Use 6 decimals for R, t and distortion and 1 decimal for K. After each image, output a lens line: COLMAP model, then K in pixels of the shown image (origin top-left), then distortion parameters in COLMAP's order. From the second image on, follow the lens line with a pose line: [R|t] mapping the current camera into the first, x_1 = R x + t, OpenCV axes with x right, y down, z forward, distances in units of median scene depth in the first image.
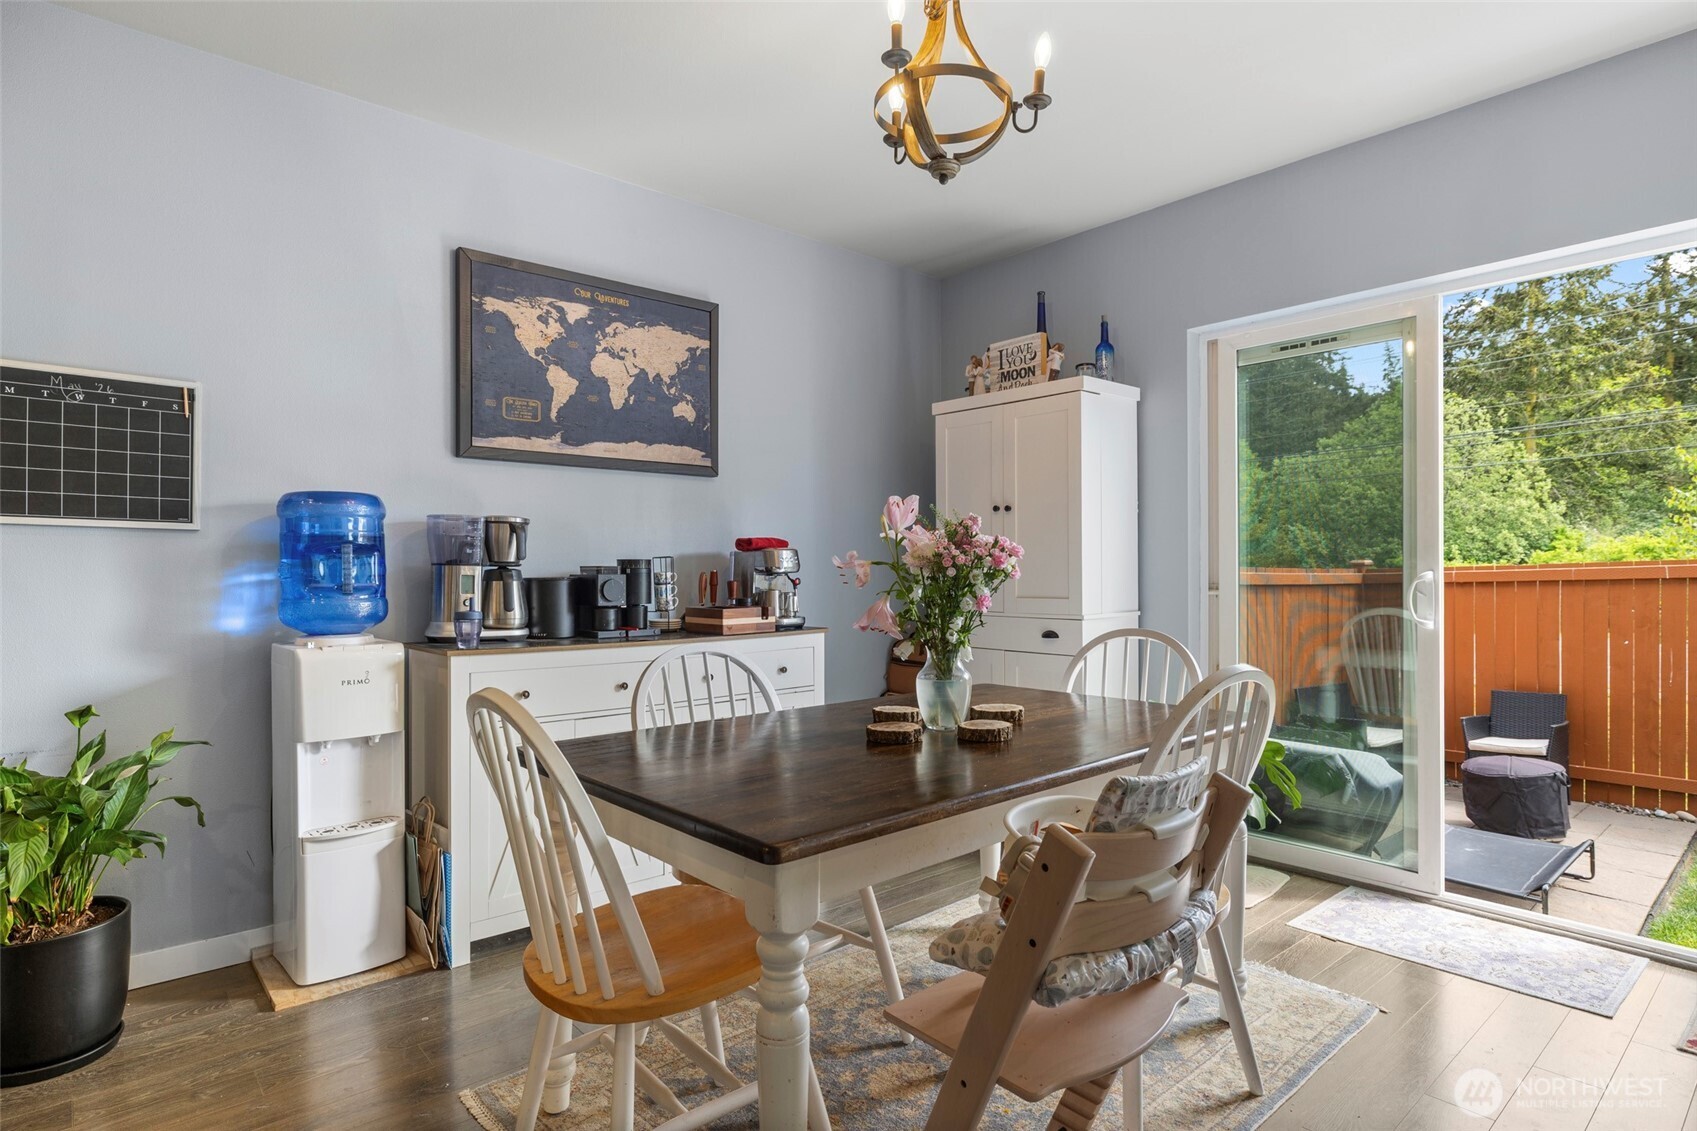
lens RADIAL K [[889.8, 0, 848.2], [0, 889.8, 570.1], [0, 0, 1]] dist [-0.004152, 0.001762]
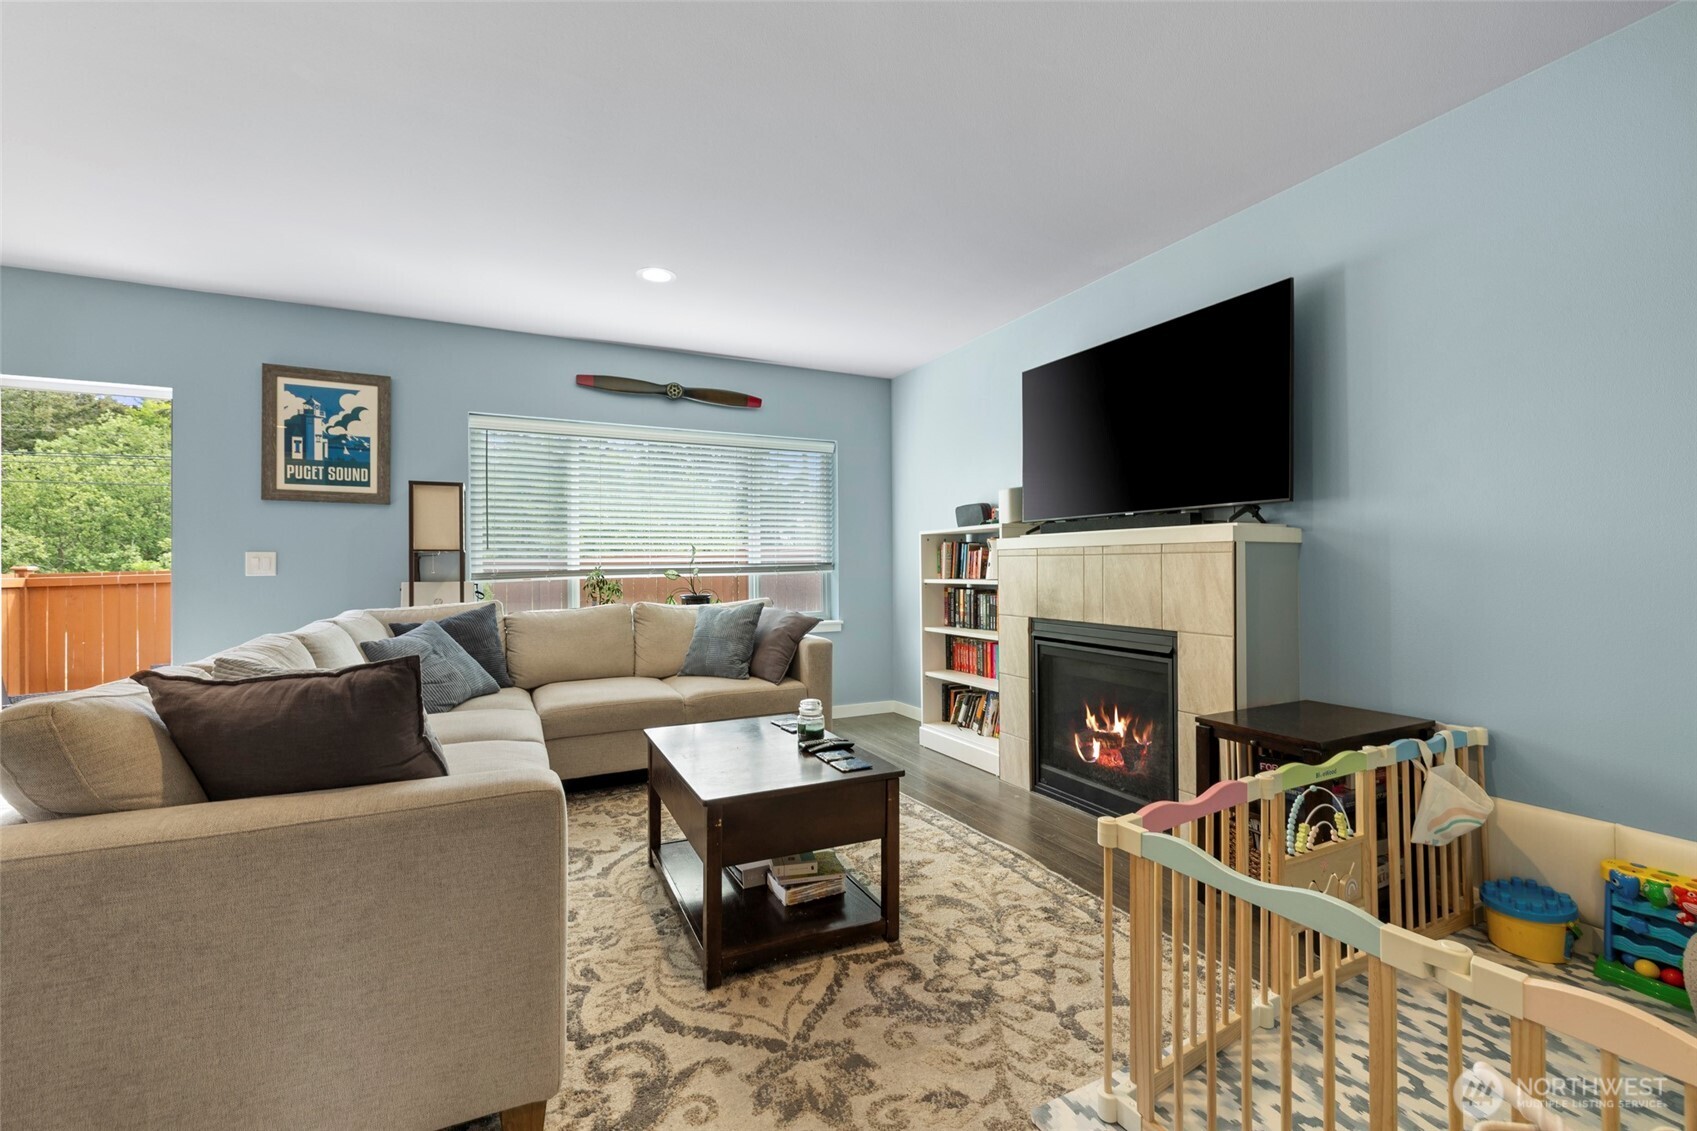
lens RADIAL K [[715.9, 0, 853.0], [0, 715.9, 562.1], [0, 0, 1]] dist [-0.000712, 0.000708]
pose [[0.243194, 0.008329, 0.969942, -0.108898], [0.006503, 0.999927, -0.010216, -0.002200], [-0.969956, 0.008792, 0.243122, -0.566404]]
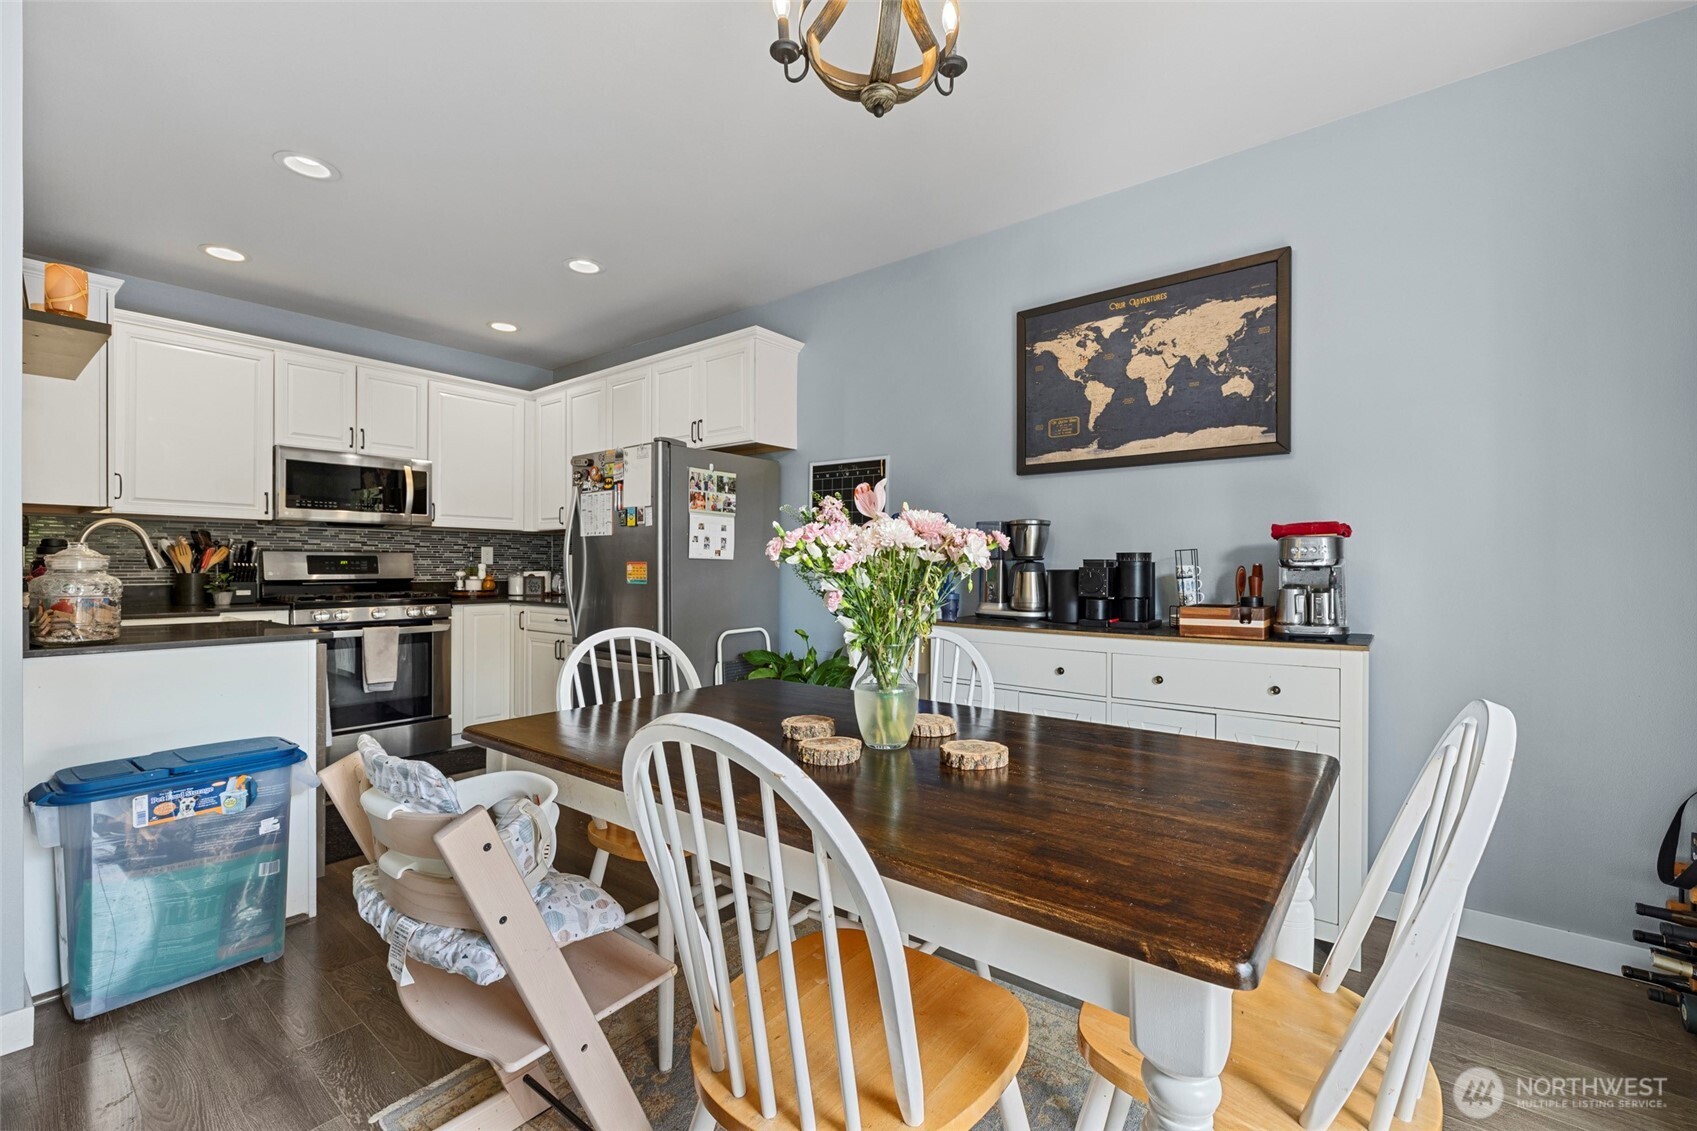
lens RADIAL K [[715.9, 0, 853.5], [0, 715.9, 565.2], [0, 0, 1]] dist [-0.000712, 0.000708]
pose [[0.179582, 0.002722, -0.983739, 0.477065], [-0.003104, 0.999993, 0.002201, 0.001228], [0.983738, 0.002658, 0.179589, 0.511317]]
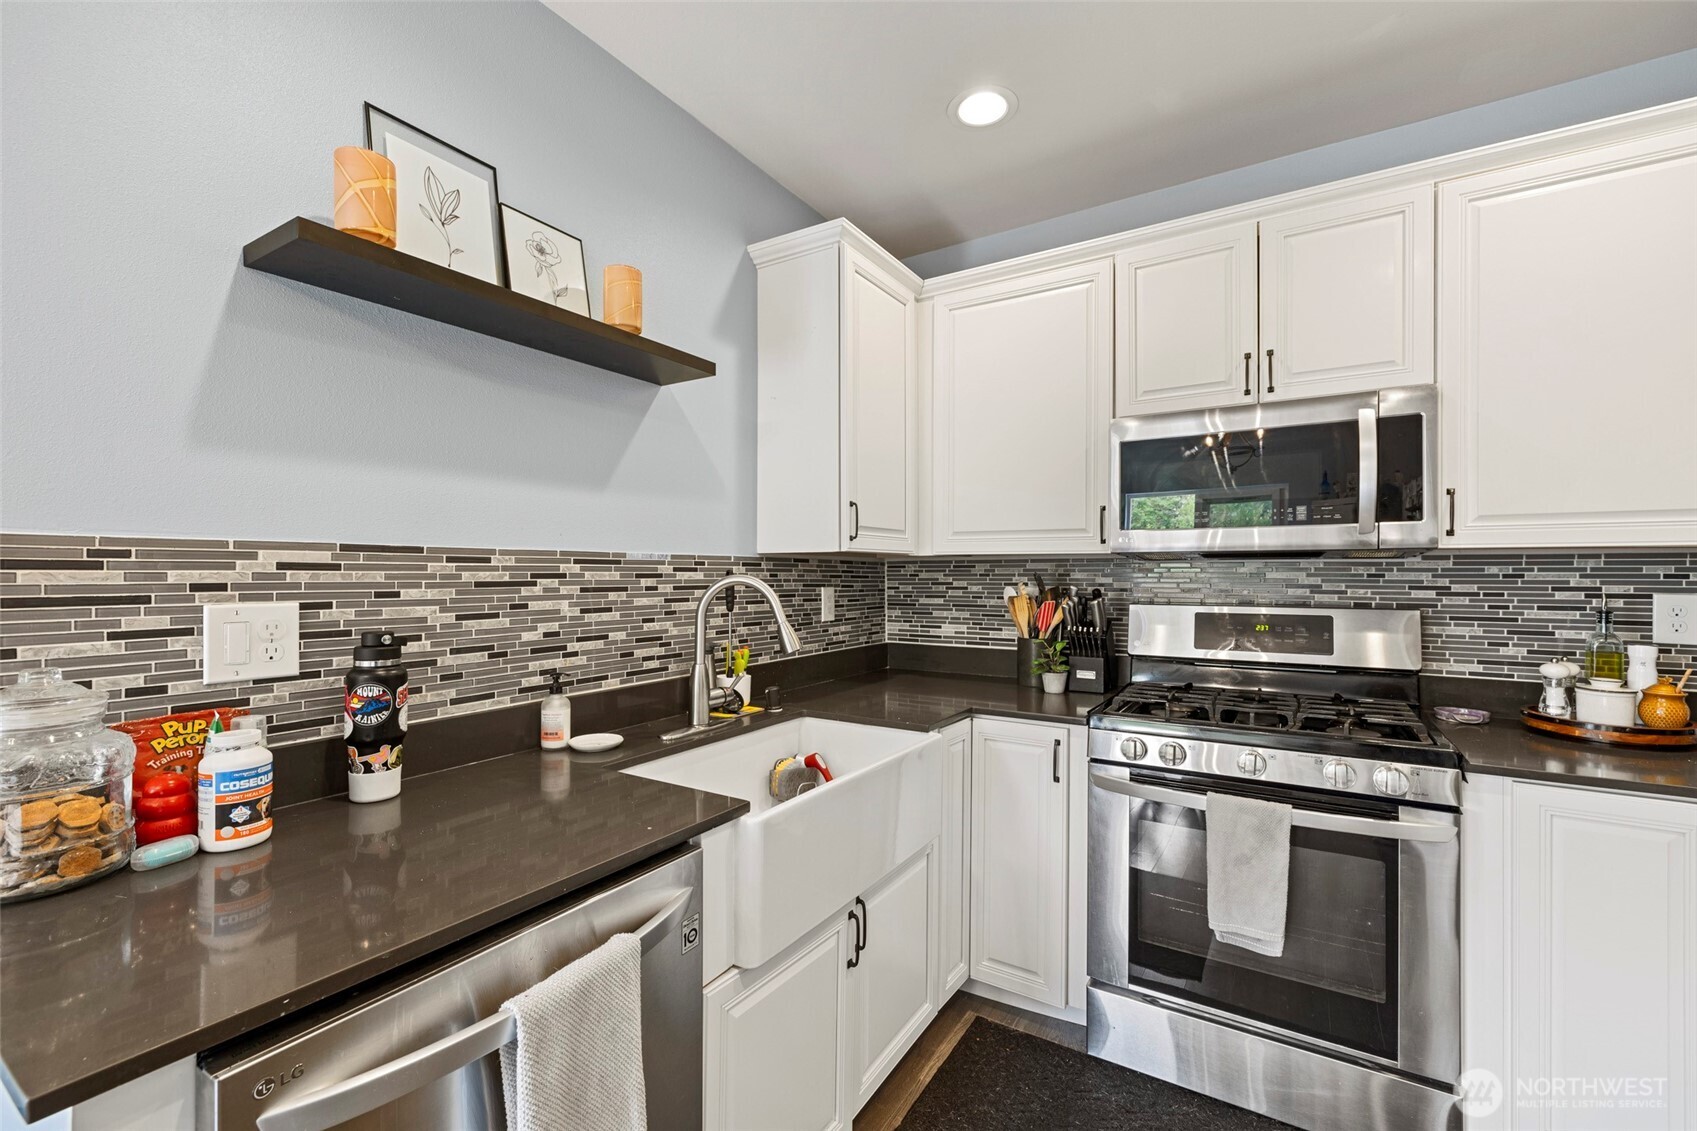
lens RADIAL K [[715.9, 0, 846.1], [0, 715.9, 572.5], [0, 0, 1]] dist [-0.000712, 0.000708]
pose [[-0.957192, 0.002157, -0.289446, -0.414162], [0.001951, 0.999998, 0.000999, -0.050377], [0.289448, 0.000392, -0.957194, 0.351473]]
